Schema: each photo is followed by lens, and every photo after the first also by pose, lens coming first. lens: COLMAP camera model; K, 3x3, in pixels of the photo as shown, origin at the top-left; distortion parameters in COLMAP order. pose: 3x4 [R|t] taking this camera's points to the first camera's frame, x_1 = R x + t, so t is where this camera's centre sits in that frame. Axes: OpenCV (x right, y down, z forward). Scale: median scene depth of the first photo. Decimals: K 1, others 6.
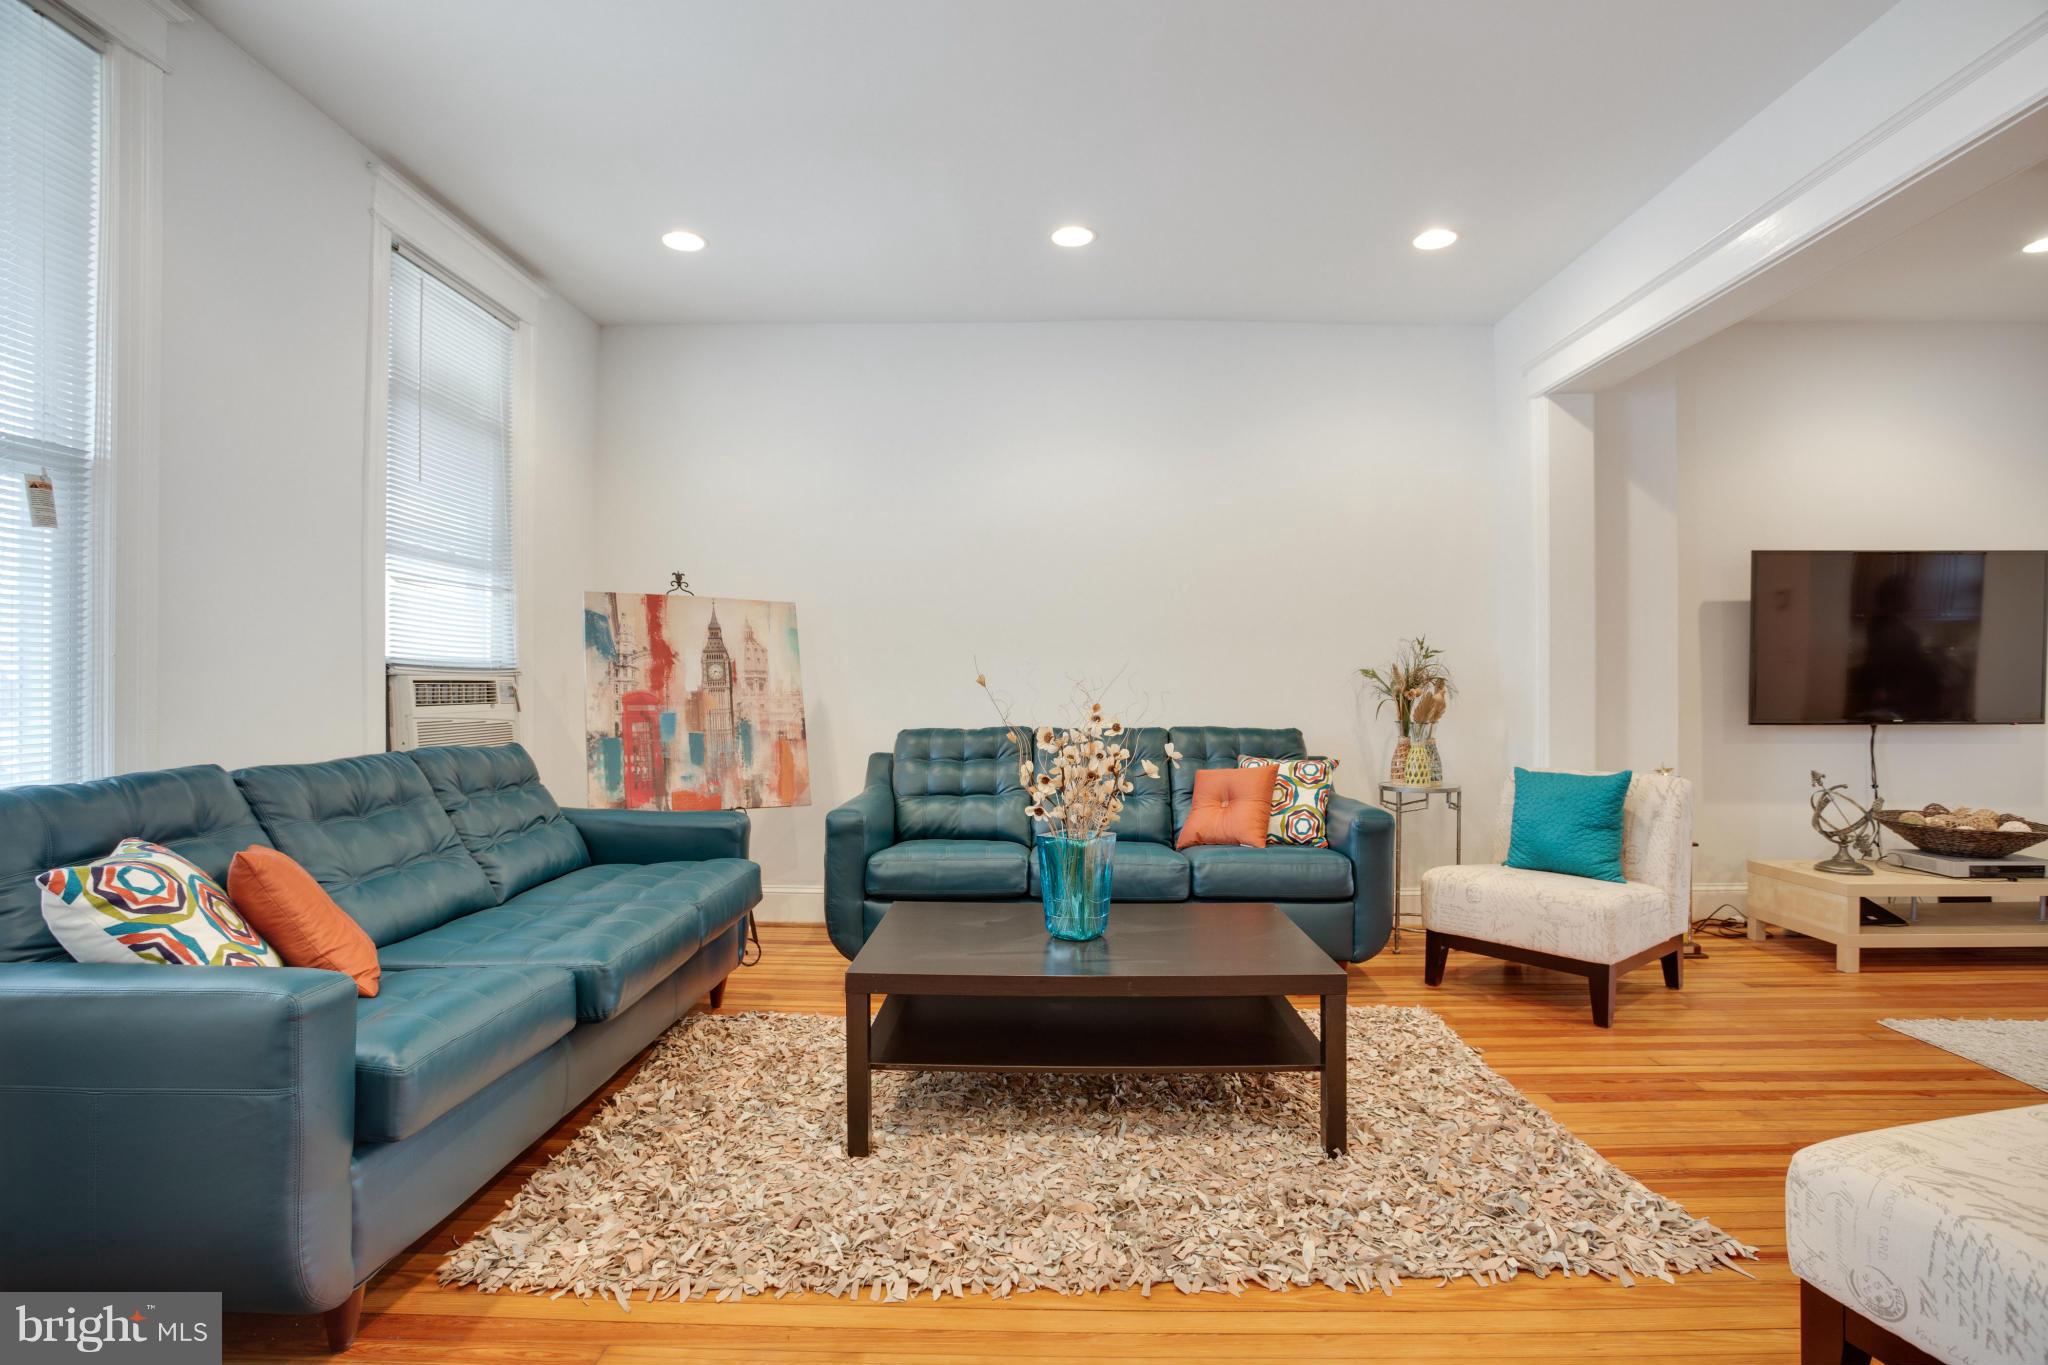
lens RADIAL K [[1030.5, 0, 1035.1], [0, 1030.5, 687.3], [0, 0, 1]] dist [-0.048990, 0.016026]
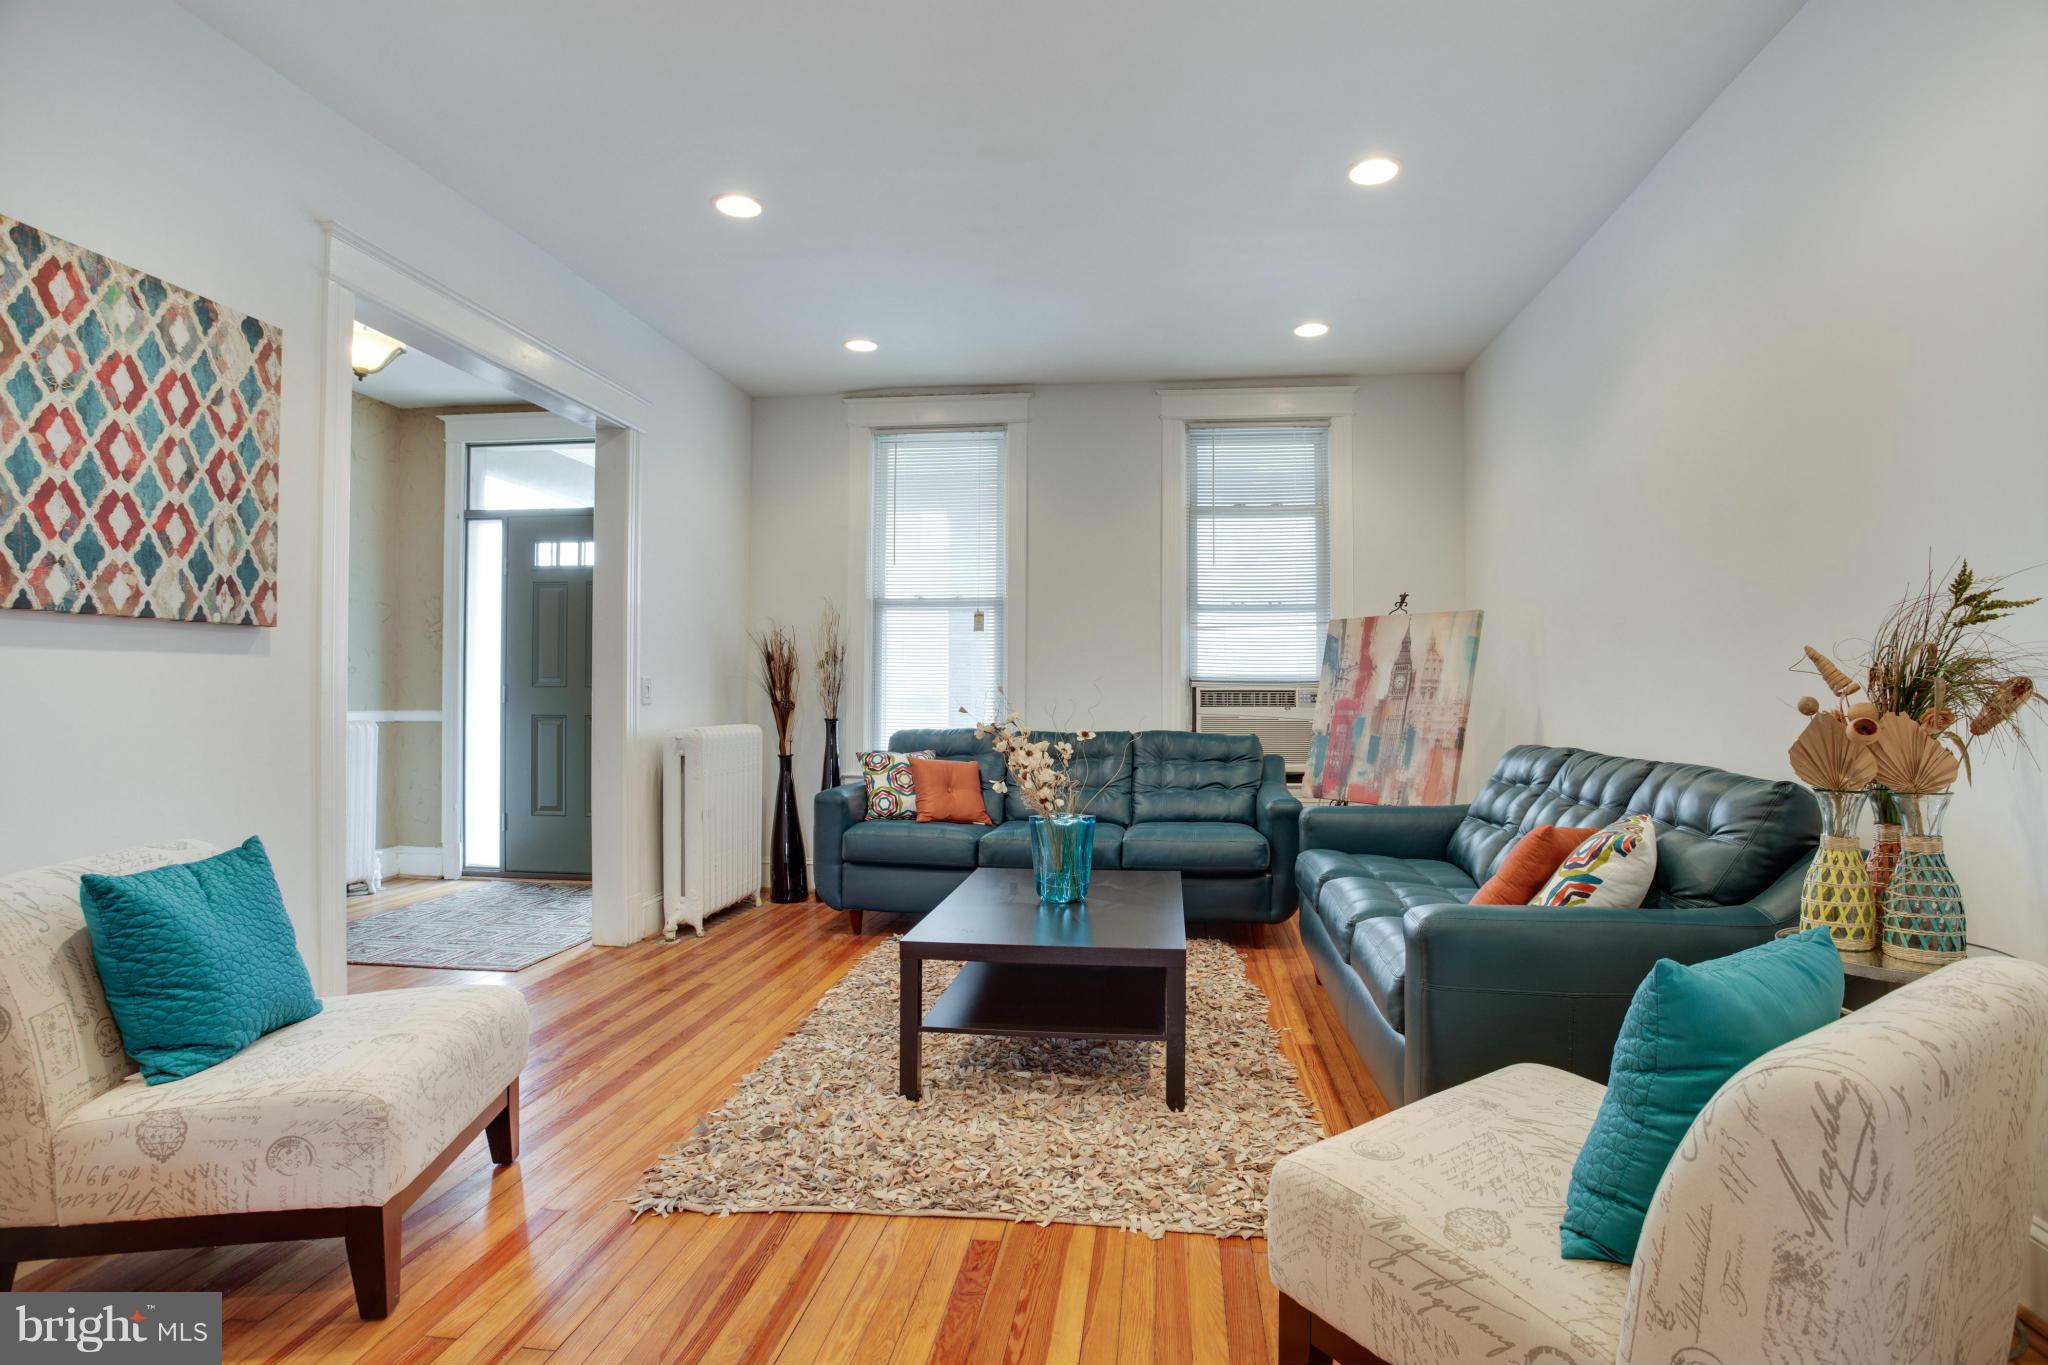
lens RADIAL K [[1030.5, 0, 1036.6], [0, 1030.5, 692.2], [0, 0, 1]] dist [-0.048990, 0.016026]
pose [[-0.110712, 0.000041, -0.993853, 0.845390], [-0.002659, 0.999996, 0.000337, -0.003334], [0.993849, 0.002680, -0.110711, 0.752638]]
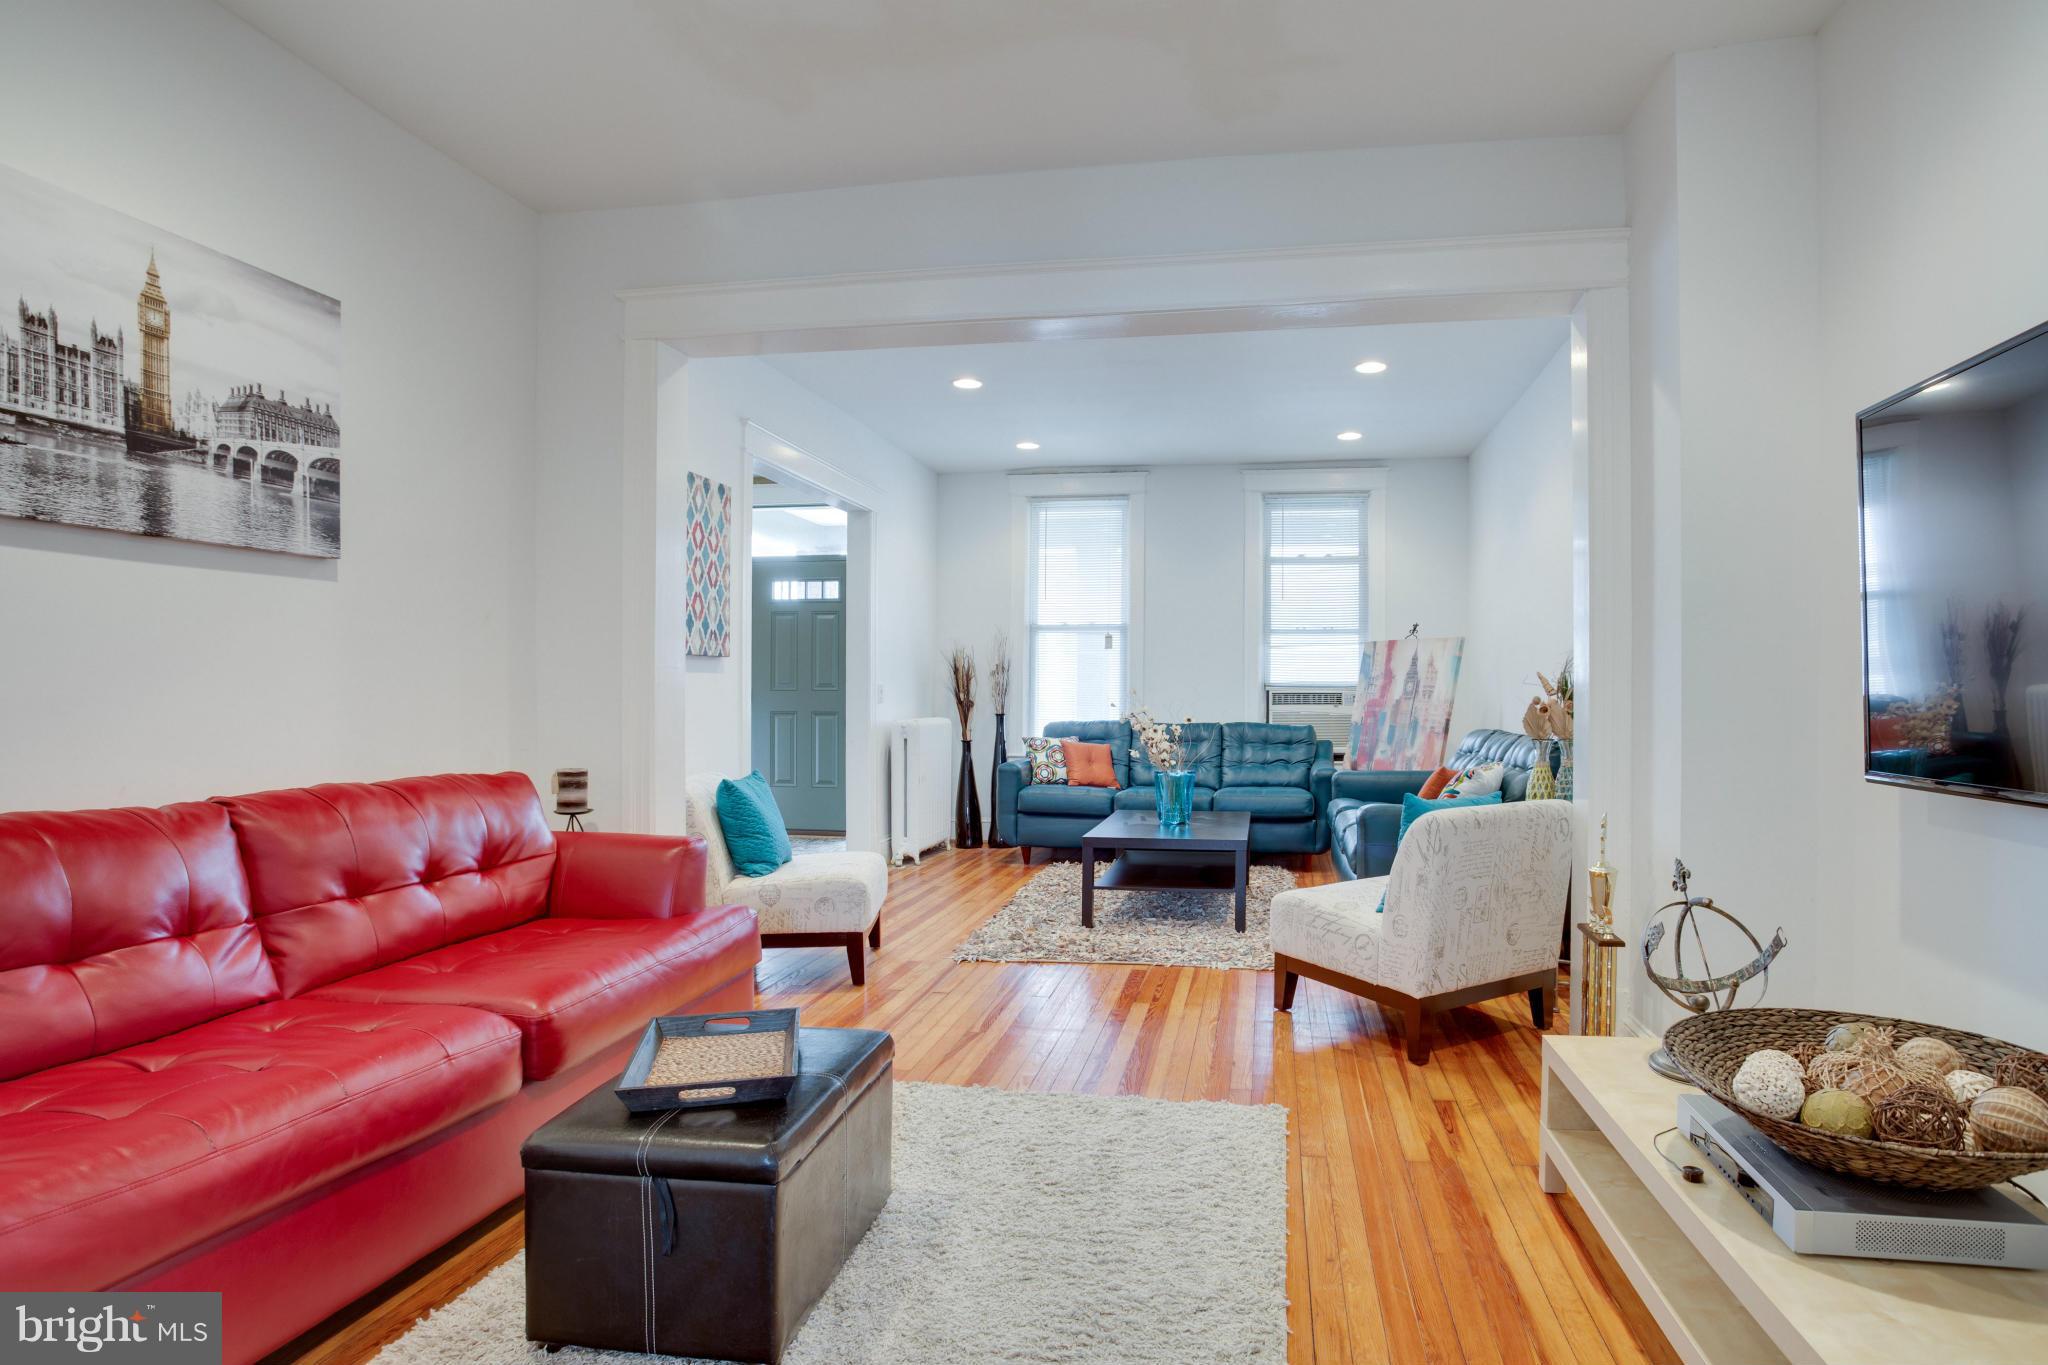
lens RADIAL K [[1030.5, 0, 1101.3], [0, 1030.5, 735.5], [0, 0, 1]] dist [-0.048990, 0.016026]
pose [[-0.143480, 0.039132, -0.988879, 1.337675], [-0.002750, 0.999198, 0.039939, -0.002455], [0.989649, 0.008450, -0.143257, 0.778424]]
